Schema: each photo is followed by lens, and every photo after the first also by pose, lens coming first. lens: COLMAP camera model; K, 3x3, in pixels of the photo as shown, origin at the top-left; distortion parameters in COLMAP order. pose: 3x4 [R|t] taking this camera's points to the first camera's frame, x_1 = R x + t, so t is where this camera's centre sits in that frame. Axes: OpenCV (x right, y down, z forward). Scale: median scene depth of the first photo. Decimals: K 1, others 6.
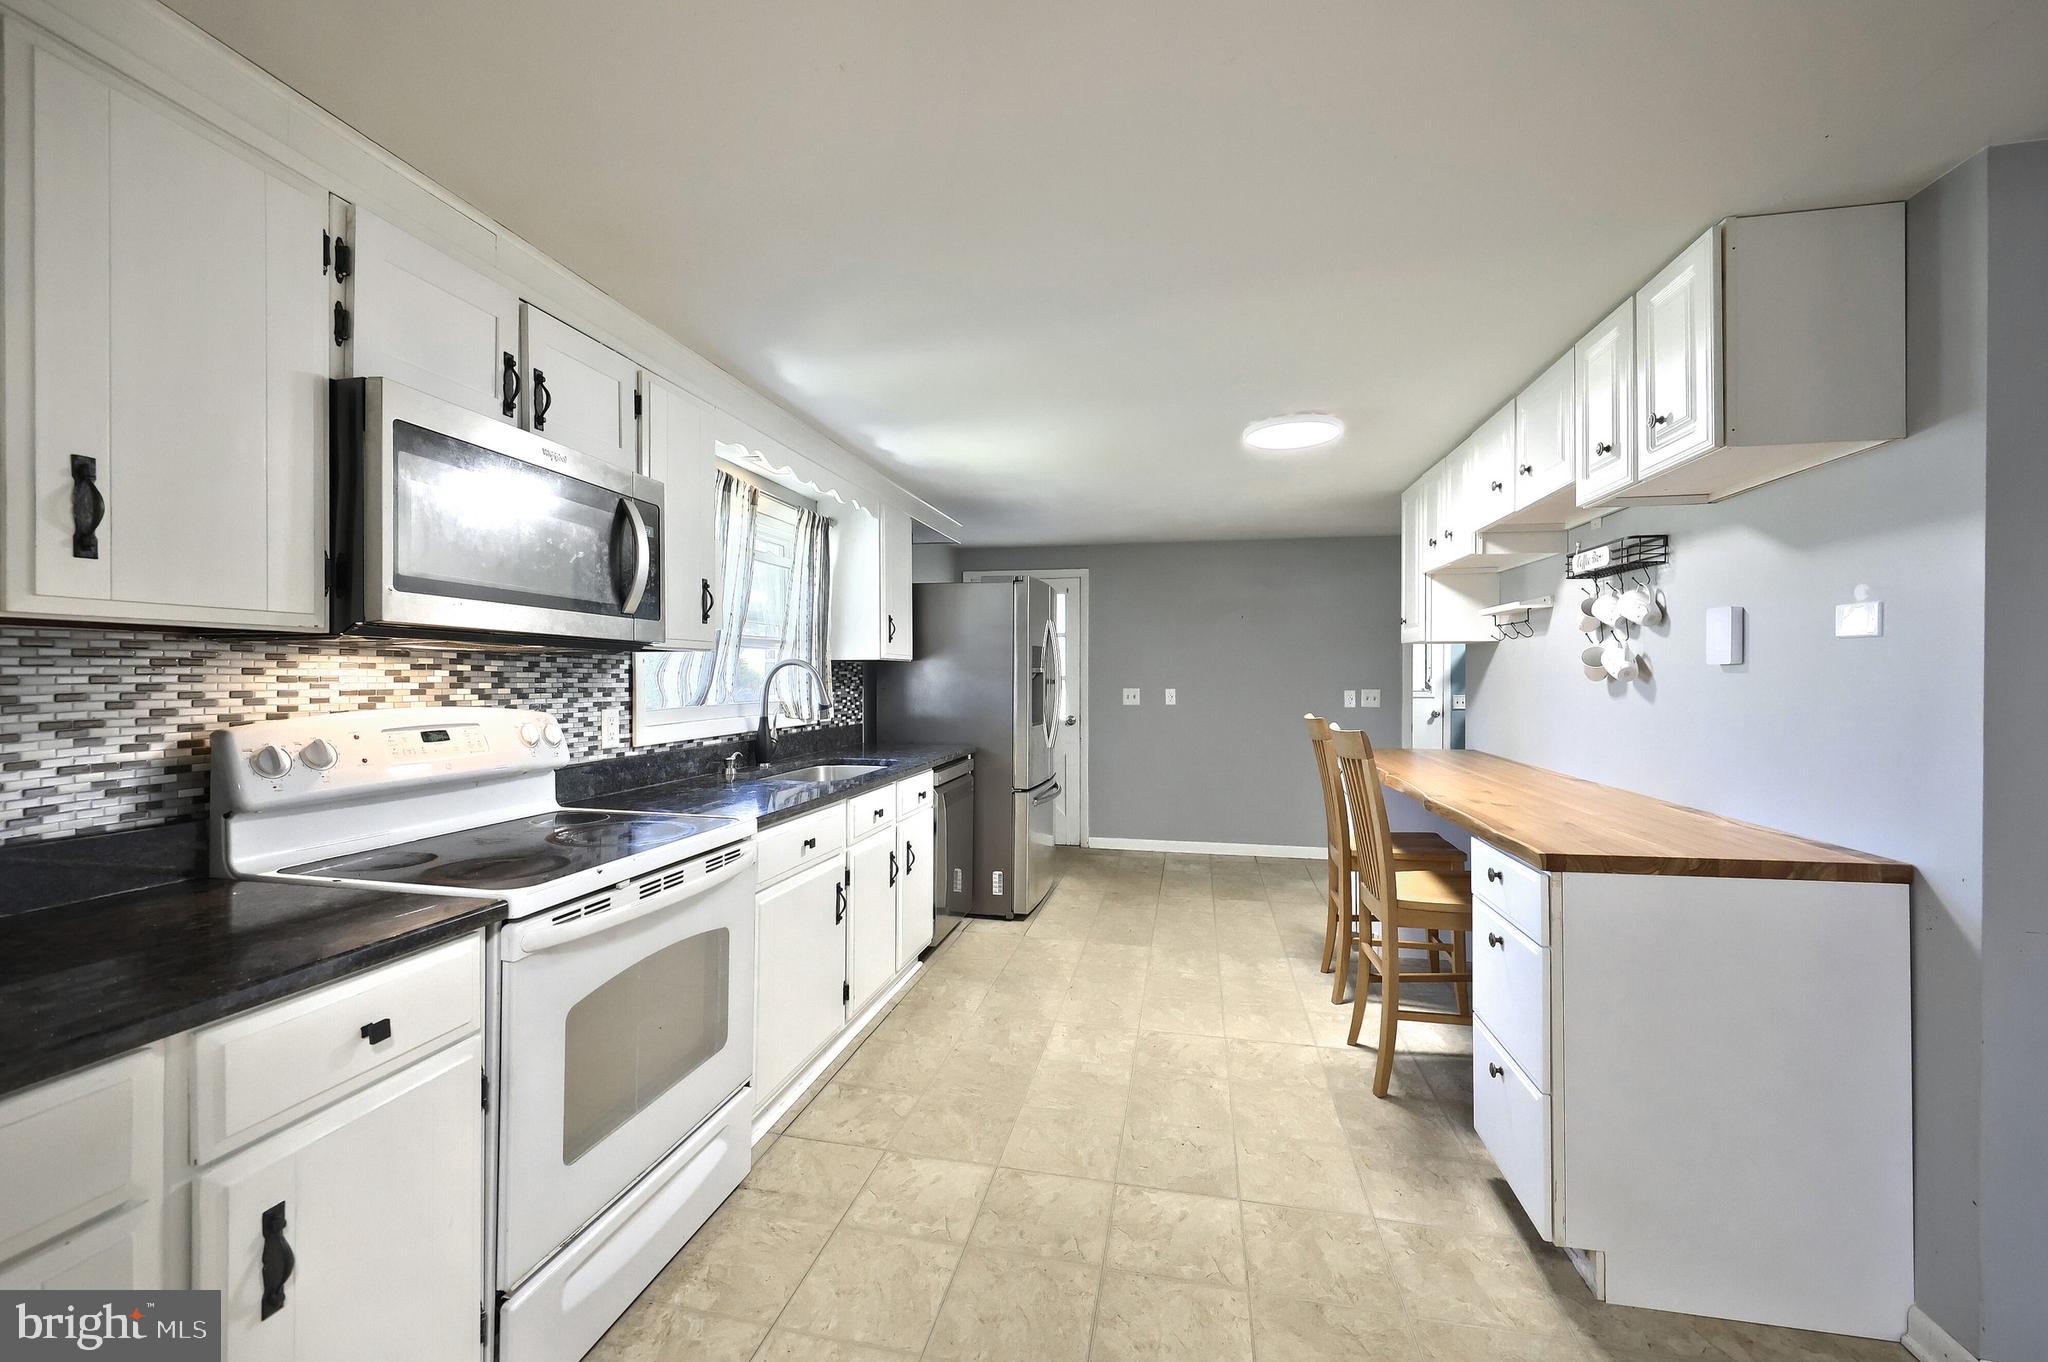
lens RADIAL K [[823.5, 0, 1018.2], [0, 823.5, 673.7], [0, 0, 1]] dist [-0.001244, 0.000028]
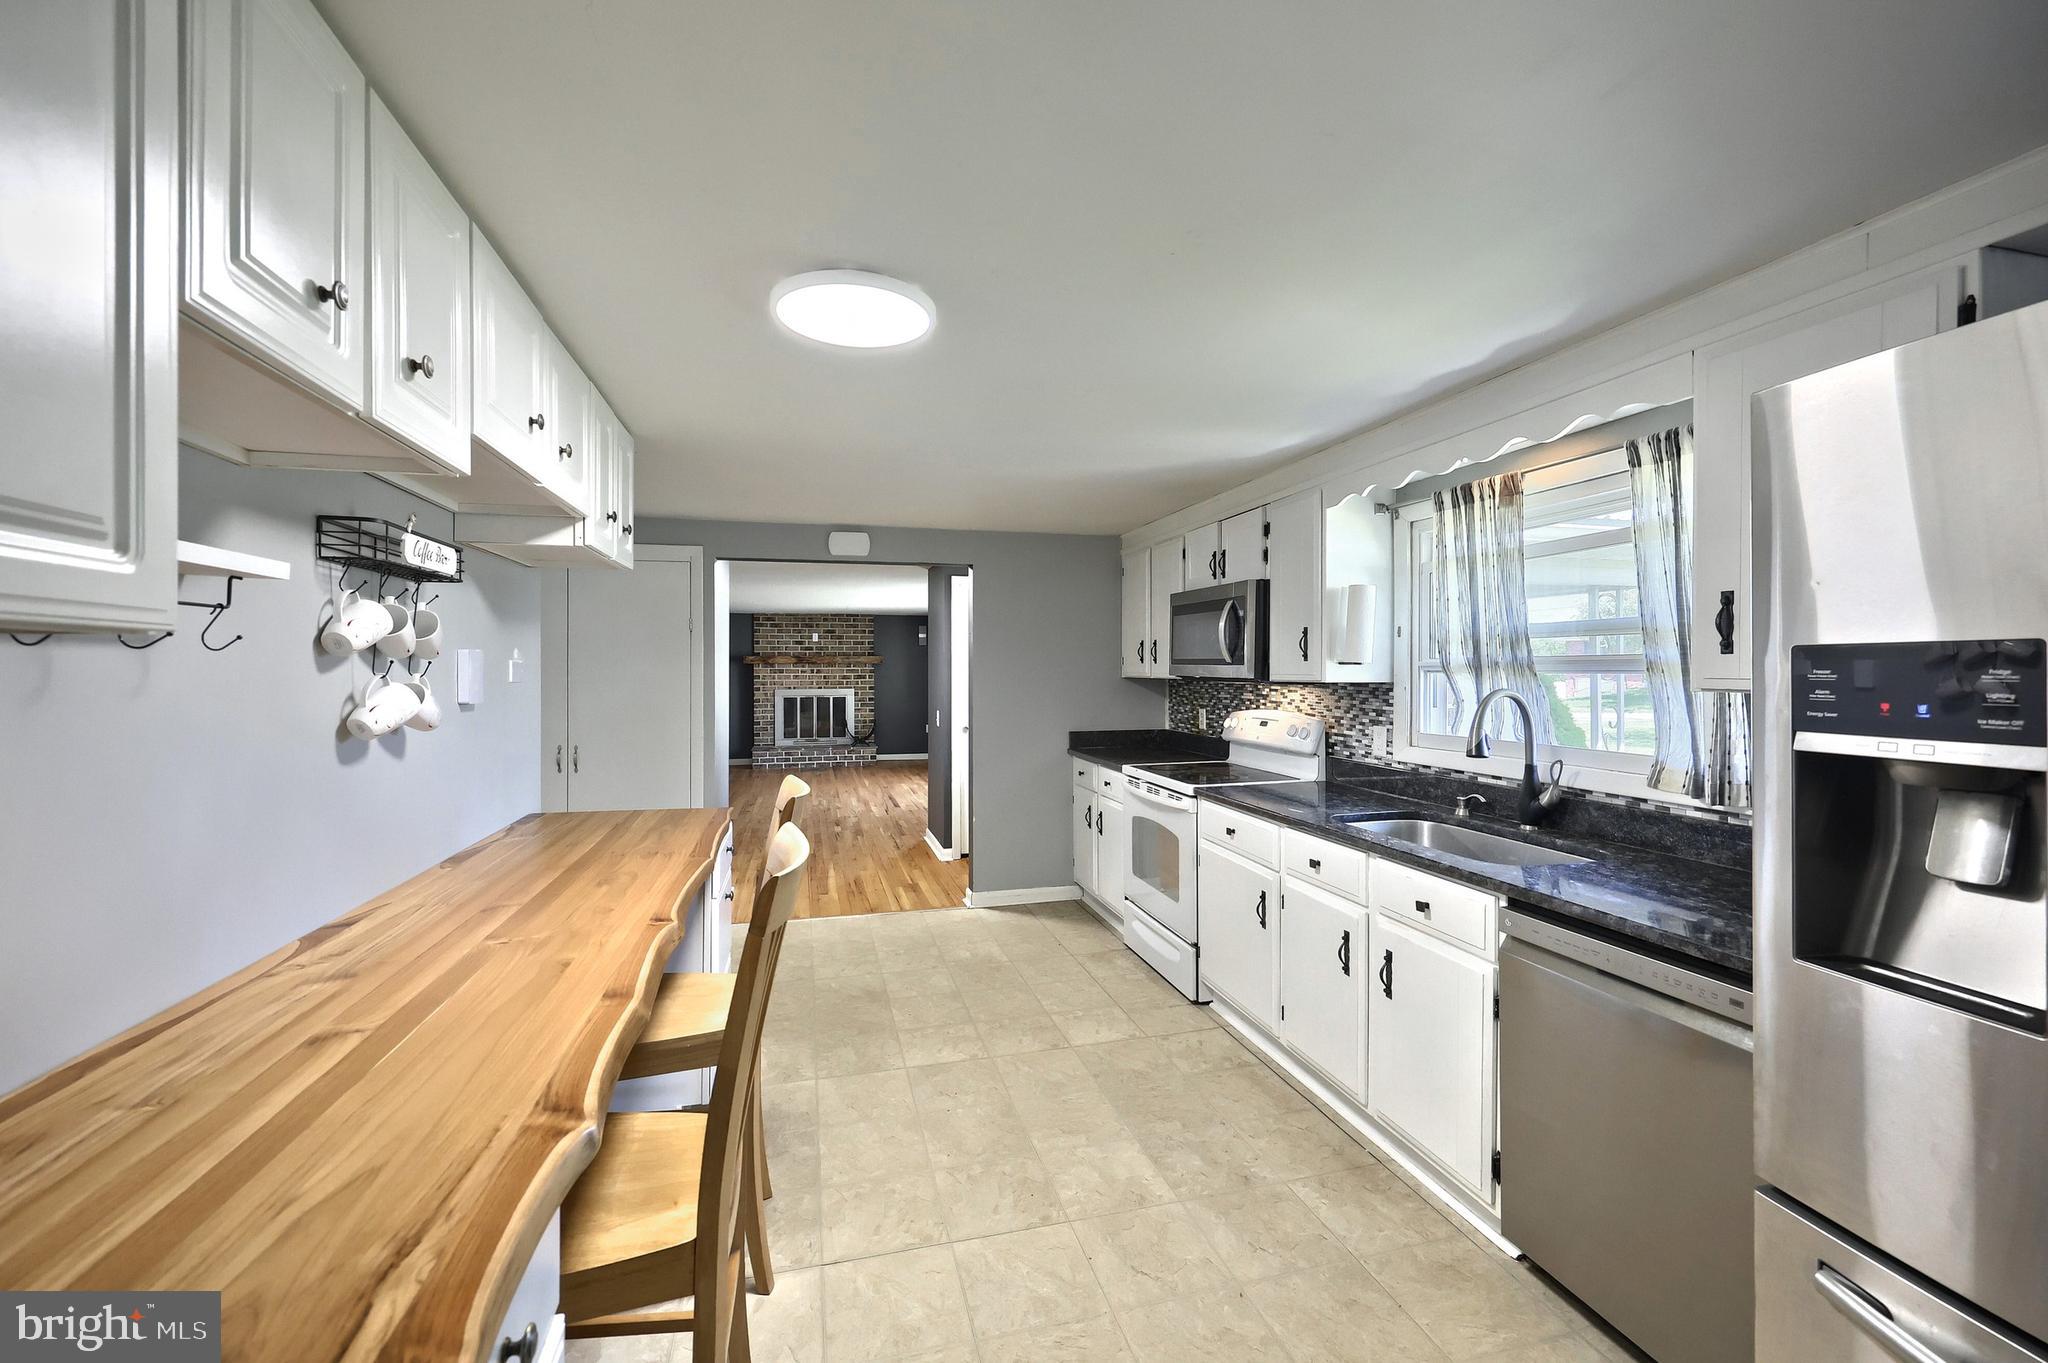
lens RADIAL K [[823.5, 0, 1018.2], [0, 823.5, 674.2], [0, 0, 1]] dist [-0.001244, 0.000028]
pose [[-0.894634, 0.001404, -0.446798, 0.668171], [-0.000936, 0.999987, 0.005015, -0.050756], [0.446799, 0.004905, -0.894621, 2.153796]]
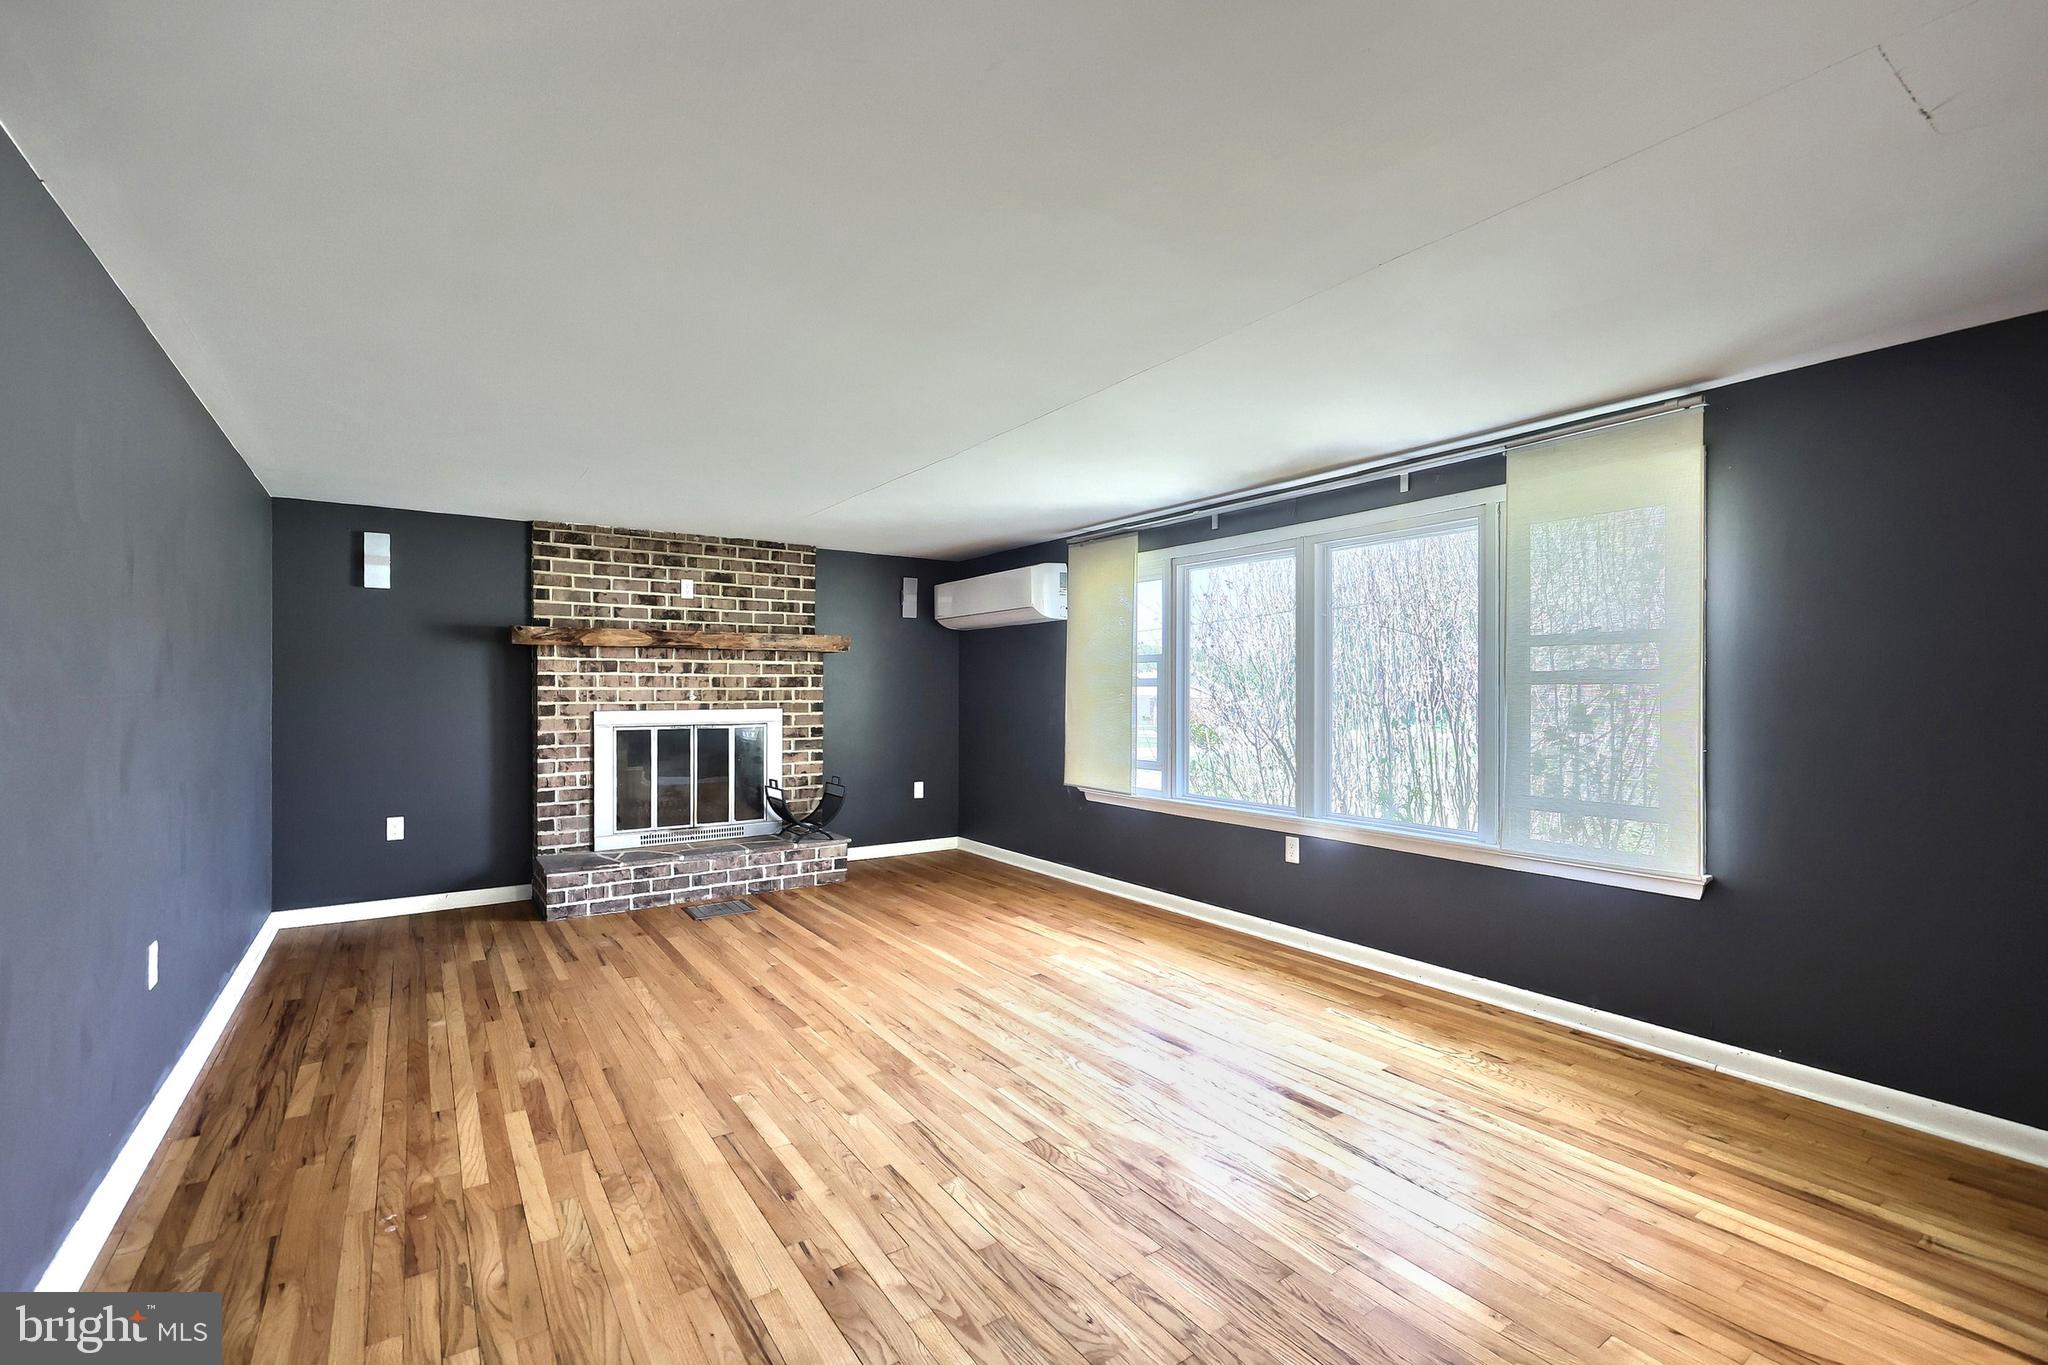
lens RADIAL K [[907.4, 0, 1024.0], [0, 907.4, 682.5], [0, 0, 1]] dist [-0.000399, 0.000321]
pose [[-0.693282, -0.008555, -0.720615, 0.629839], [-0.000865, 0.999939, -0.011039, 0.026588], [0.720666, -0.007030, -0.693247, -0.830848]]
